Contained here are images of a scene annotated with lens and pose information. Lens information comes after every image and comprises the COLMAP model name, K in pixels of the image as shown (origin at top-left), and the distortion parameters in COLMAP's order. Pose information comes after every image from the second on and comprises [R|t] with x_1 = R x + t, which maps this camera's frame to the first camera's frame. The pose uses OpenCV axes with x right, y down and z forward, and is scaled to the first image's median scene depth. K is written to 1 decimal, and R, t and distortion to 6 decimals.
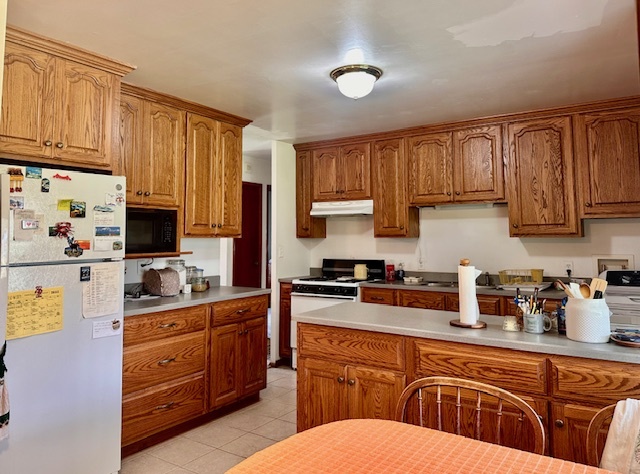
lens RADIAL K [[480.9, 0, 308.5], [0, 480.9, 201.5], [0, 0, 1]] dist [0.035552, -0.005646]
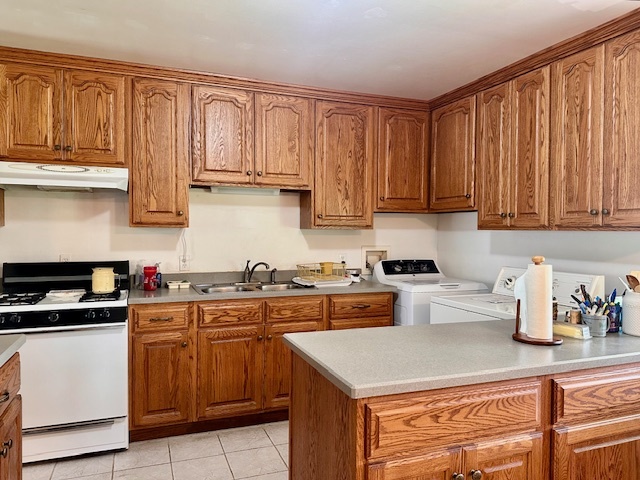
lens RADIAL K [[456.3, 0, 320.0], [0, 456.3, 240.0], [0, 0, 1]] dist [0.118228, -0.209986]
pose [[0.562418, -0.005371, 0.826836, -0.282240], [-0.074210, 0.995615, 0.056945, 0.045193], [-0.823516, -0.093386, 0.559553, 0.518776]]
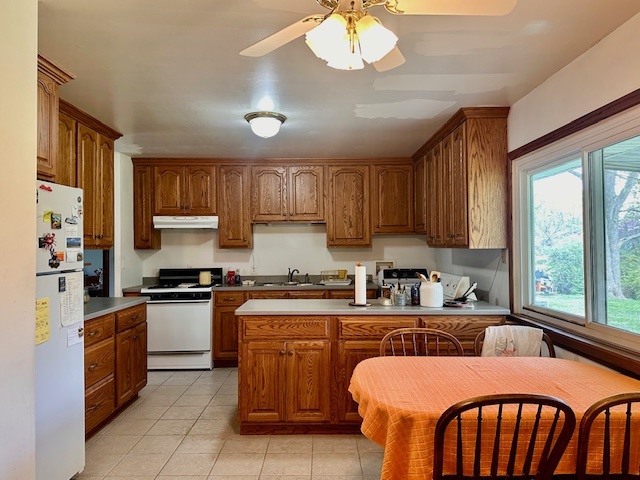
lens RADIAL K [[456.3, 0, 320.0], [0, 456.3, 240.0], [0, 0, 1]] dist [0.118228, -0.209986]
pose [[0.821059, 0.008784, 0.570775, -0.354449], [-0.040928, 0.998214, 0.043513, -0.005191], [-0.569374, -0.059088, 0.819952, -0.062258]]
